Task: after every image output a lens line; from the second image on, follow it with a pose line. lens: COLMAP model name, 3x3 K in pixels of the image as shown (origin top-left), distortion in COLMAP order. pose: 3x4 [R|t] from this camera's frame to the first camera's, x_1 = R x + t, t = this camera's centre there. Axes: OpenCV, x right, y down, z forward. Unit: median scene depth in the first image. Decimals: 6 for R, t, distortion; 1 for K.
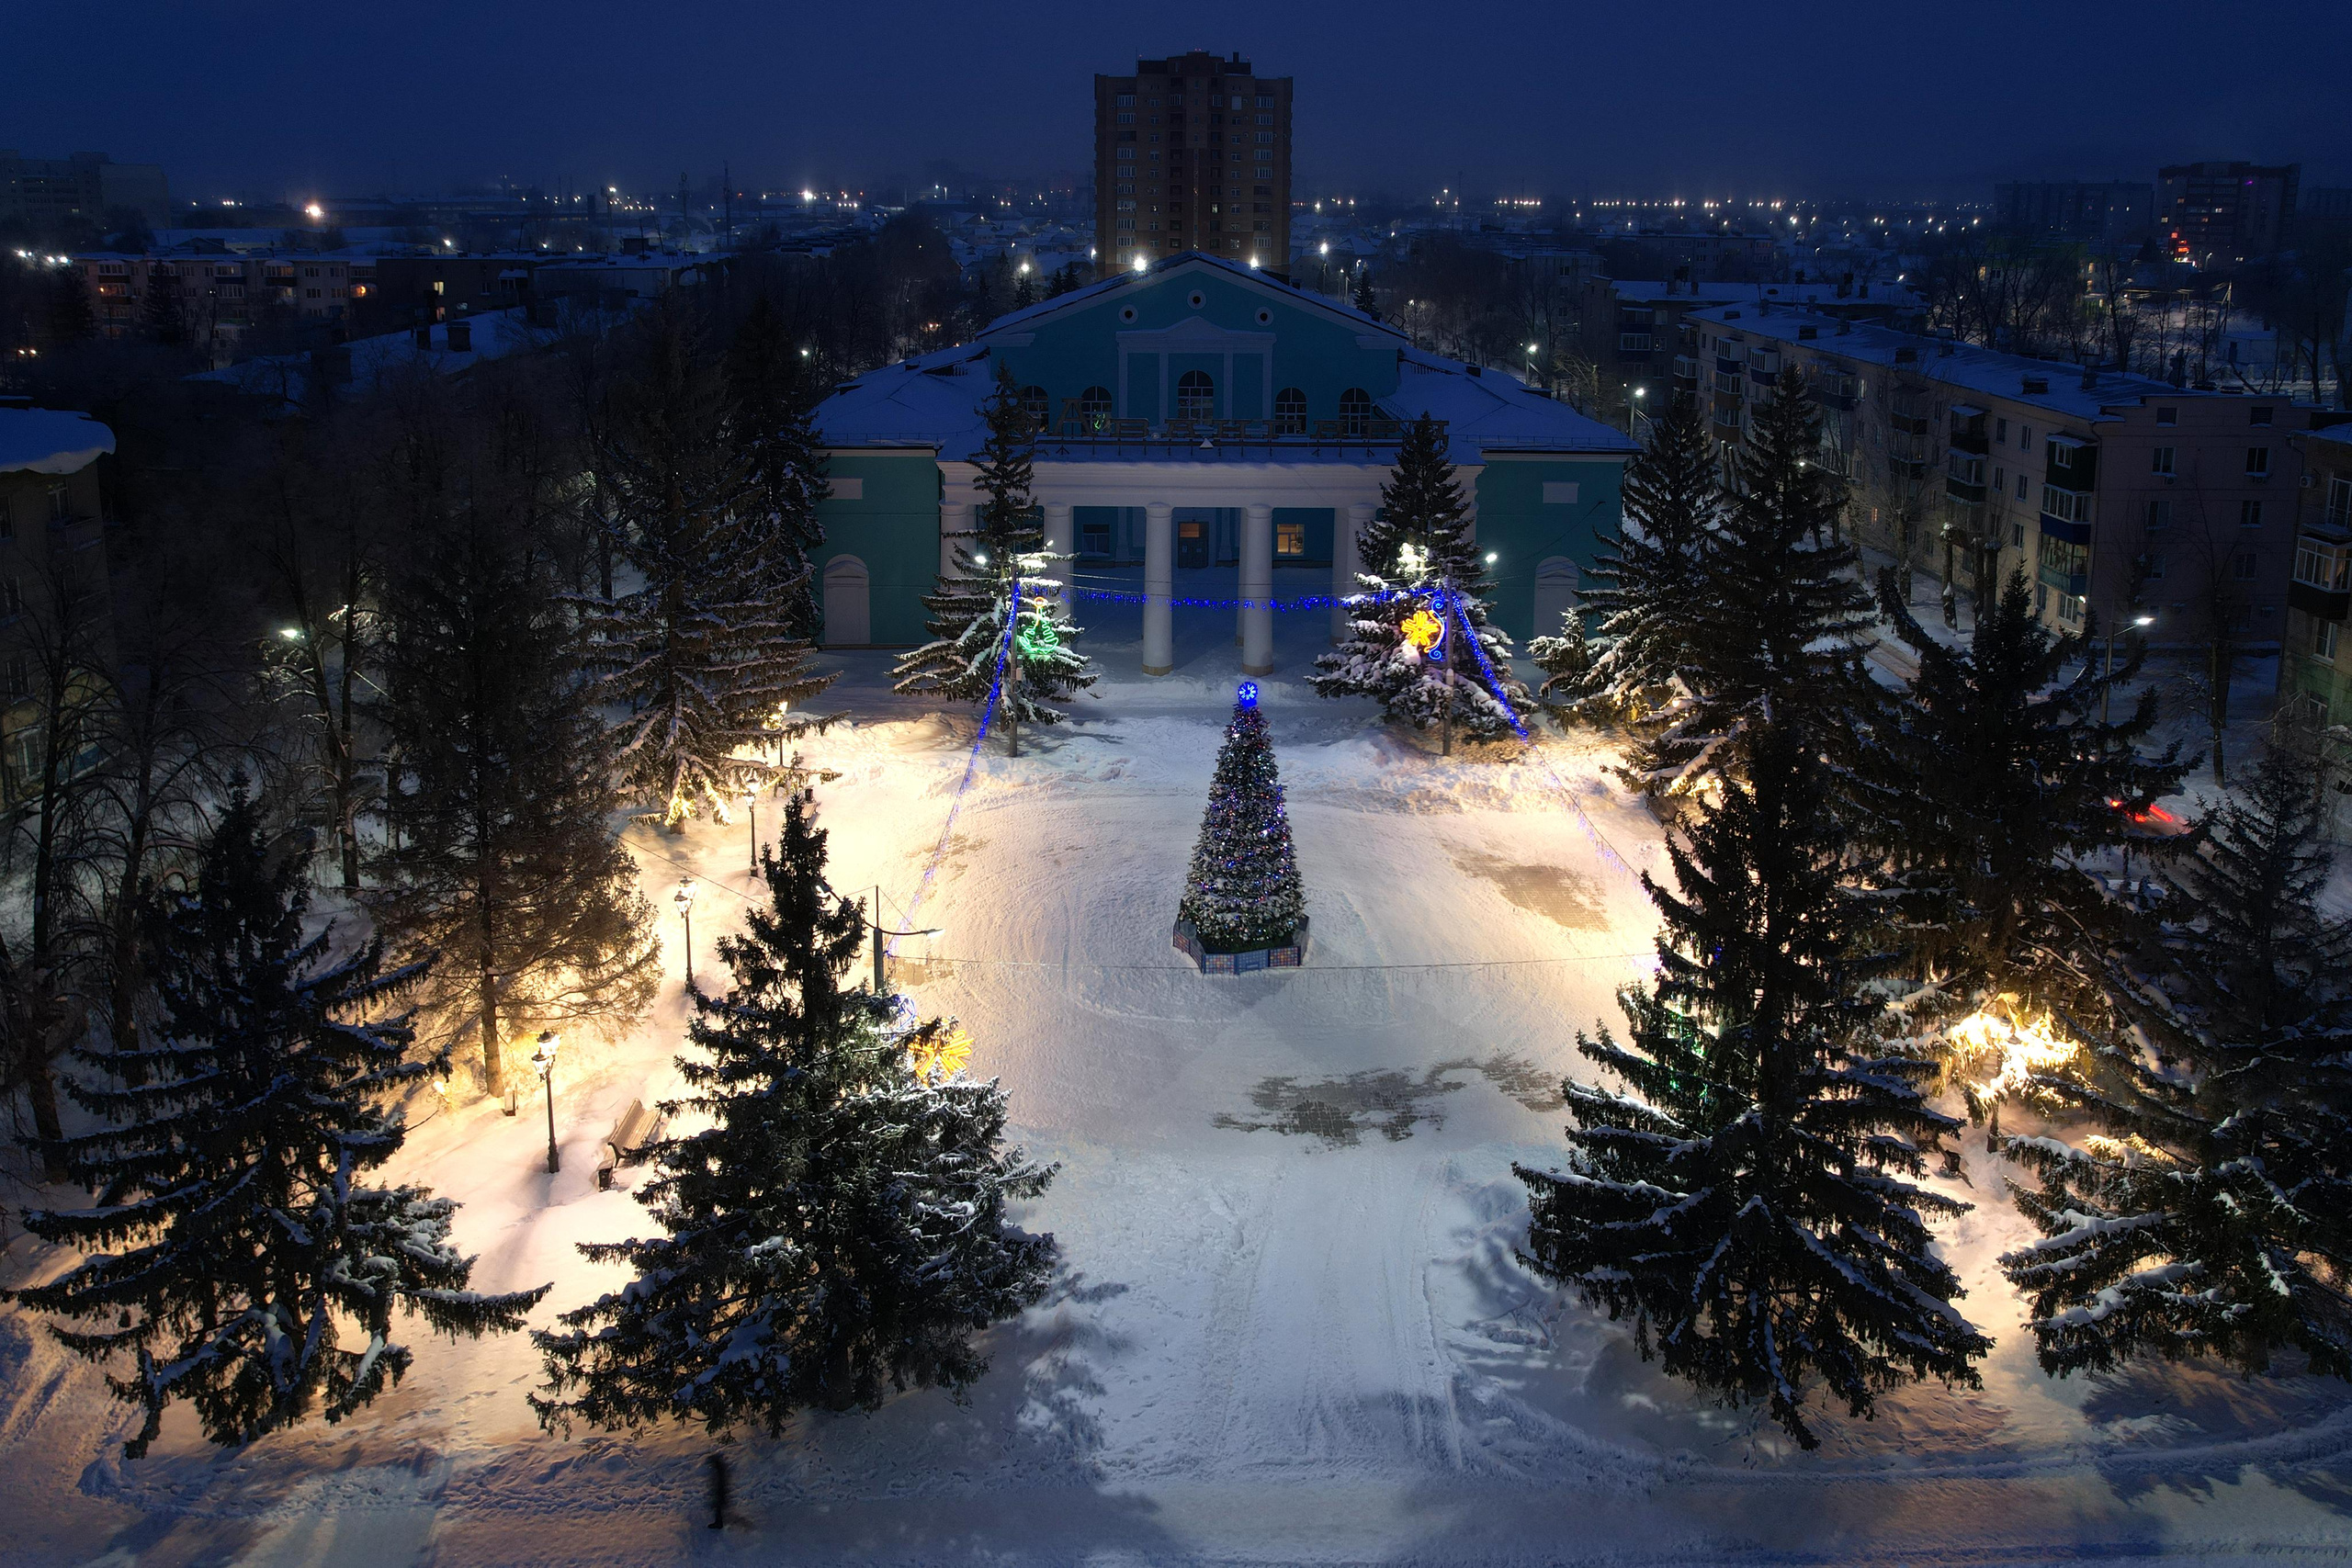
lens RADIAL K [[1515.5, 0, 1166.3], [0, 1515.5, 778.2], [0, 0, 1]] dist [0.006774, 0.002870]
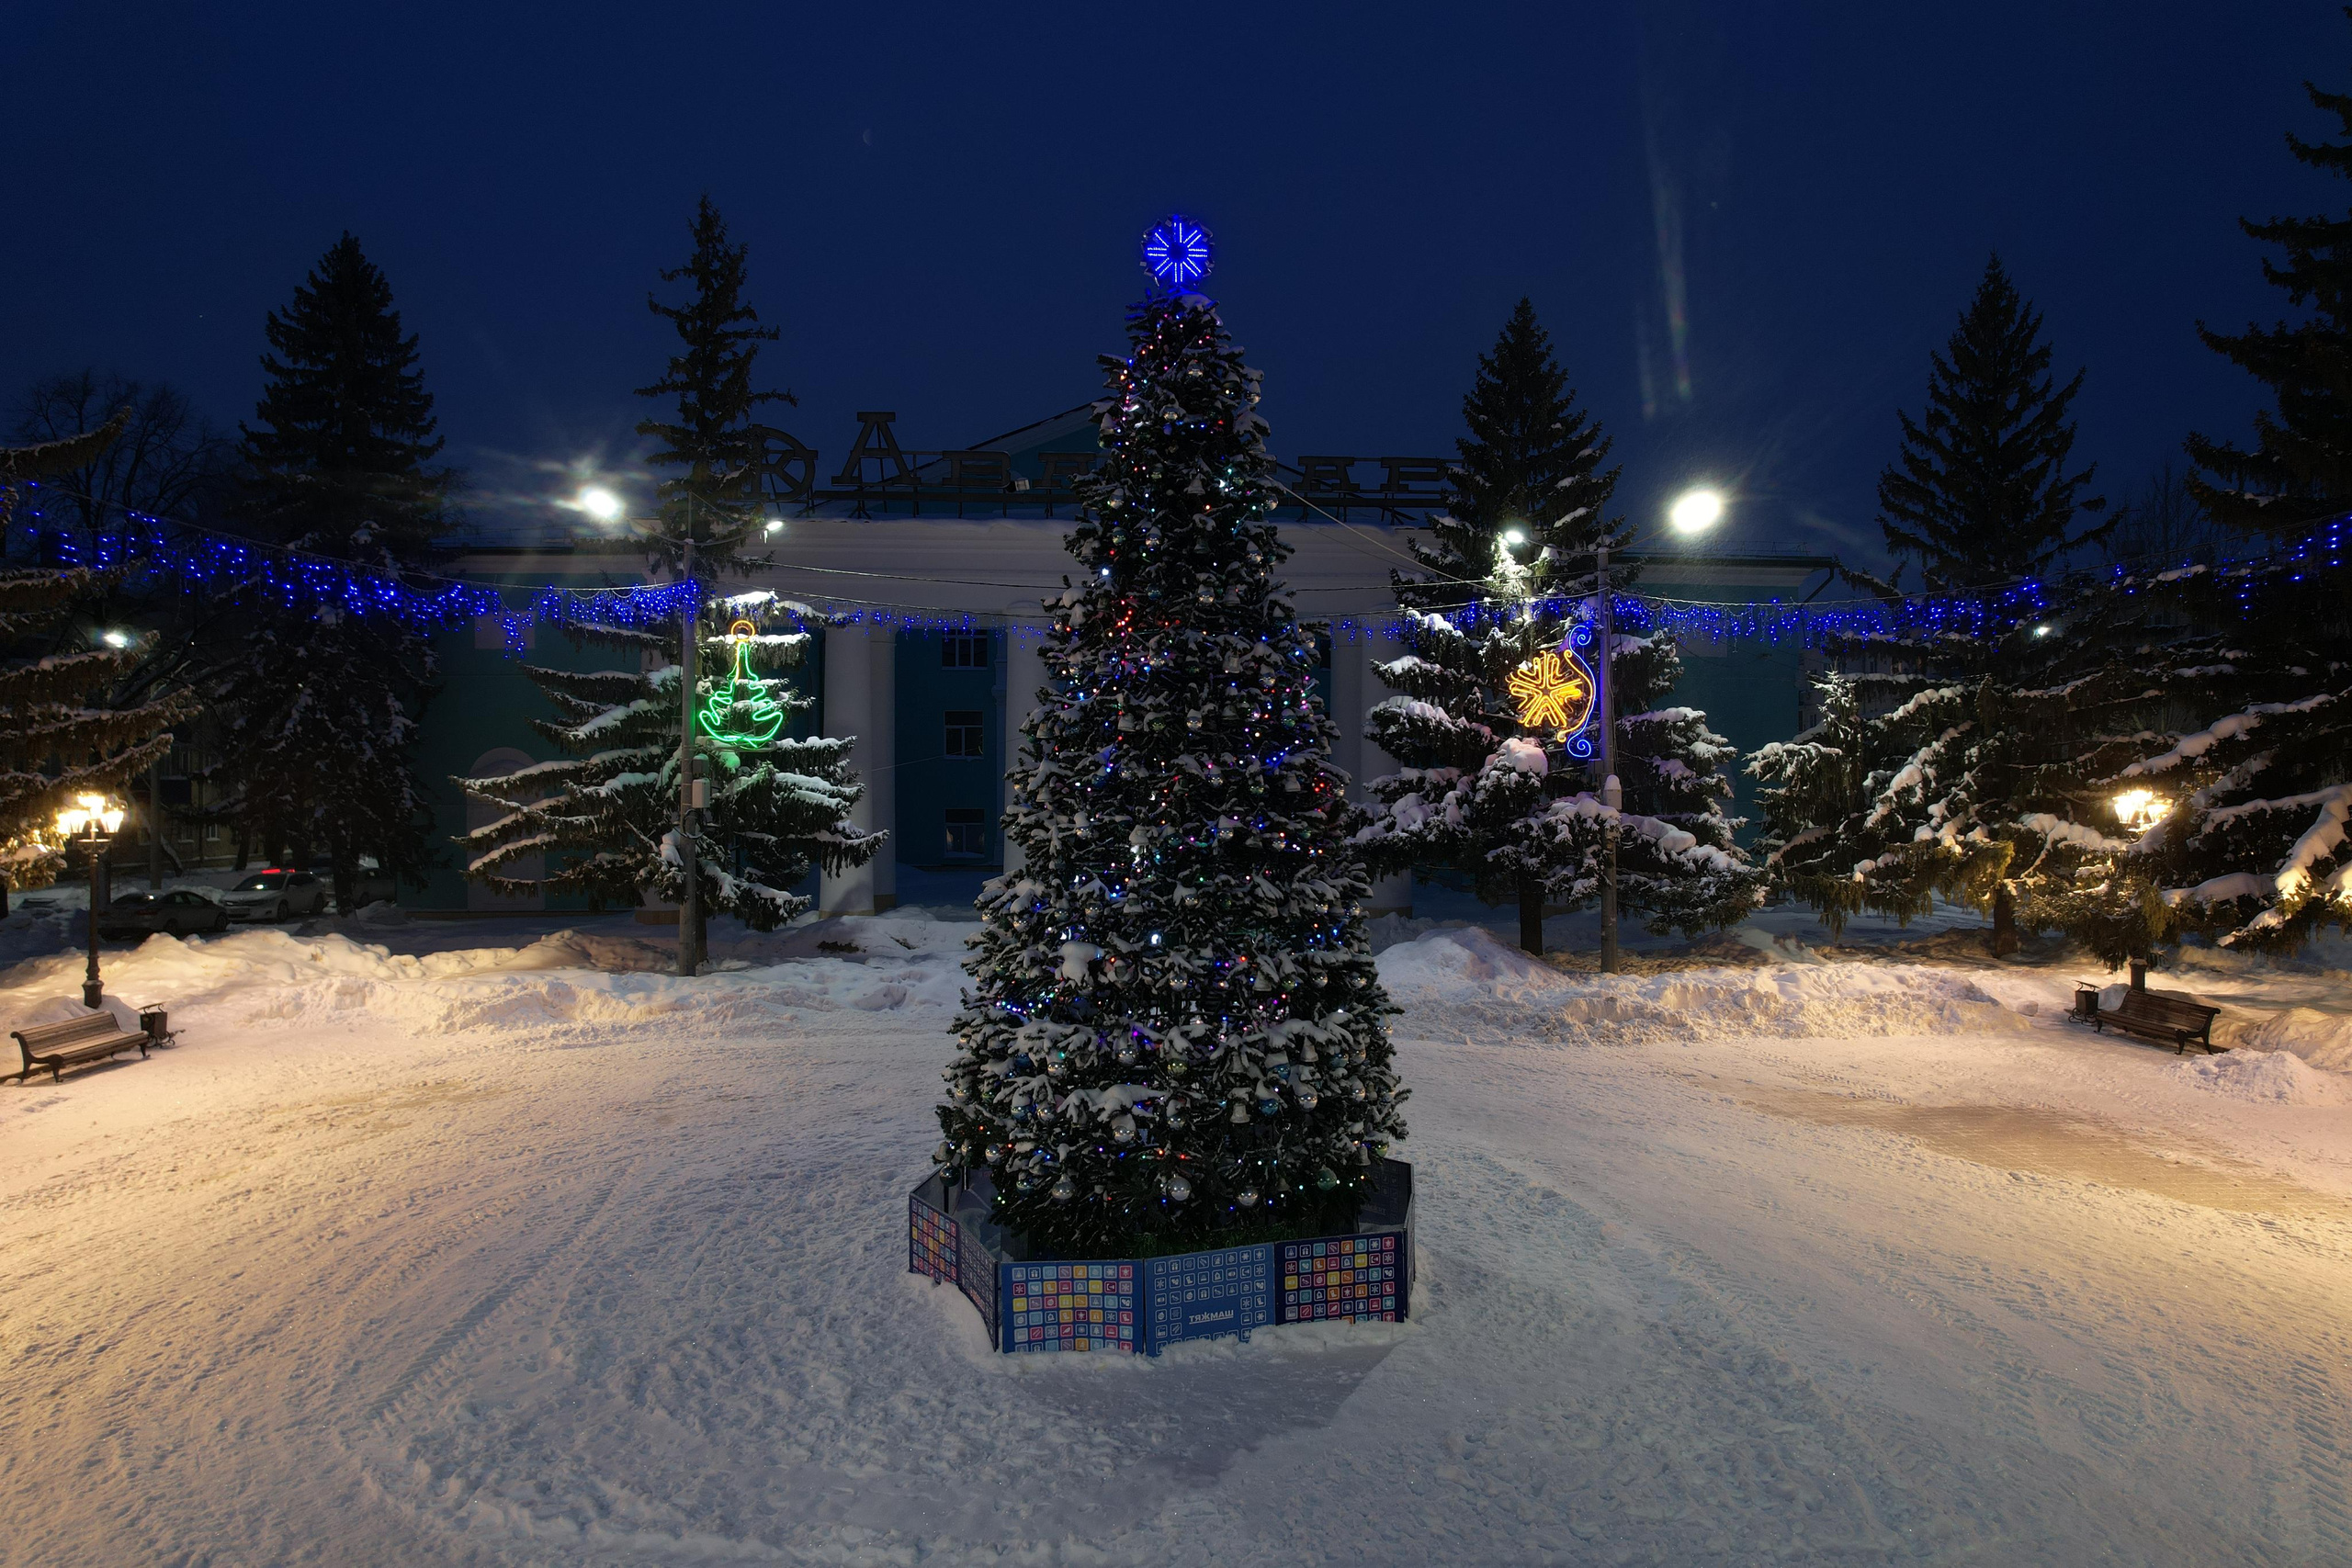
lens RADIAL K [[1717.7, 0, 1200.5], [0, 1717.7, 790.1], [0, 0, 1]] dist [-0.050435, -0.001435]
pose [[0.998312, 0.002062, 0.058034, 0.027134], [0.014539, 0.958665, -0.284167, 0.083286], [-0.056222, 0.284531, 0.957017, 0.496260]]
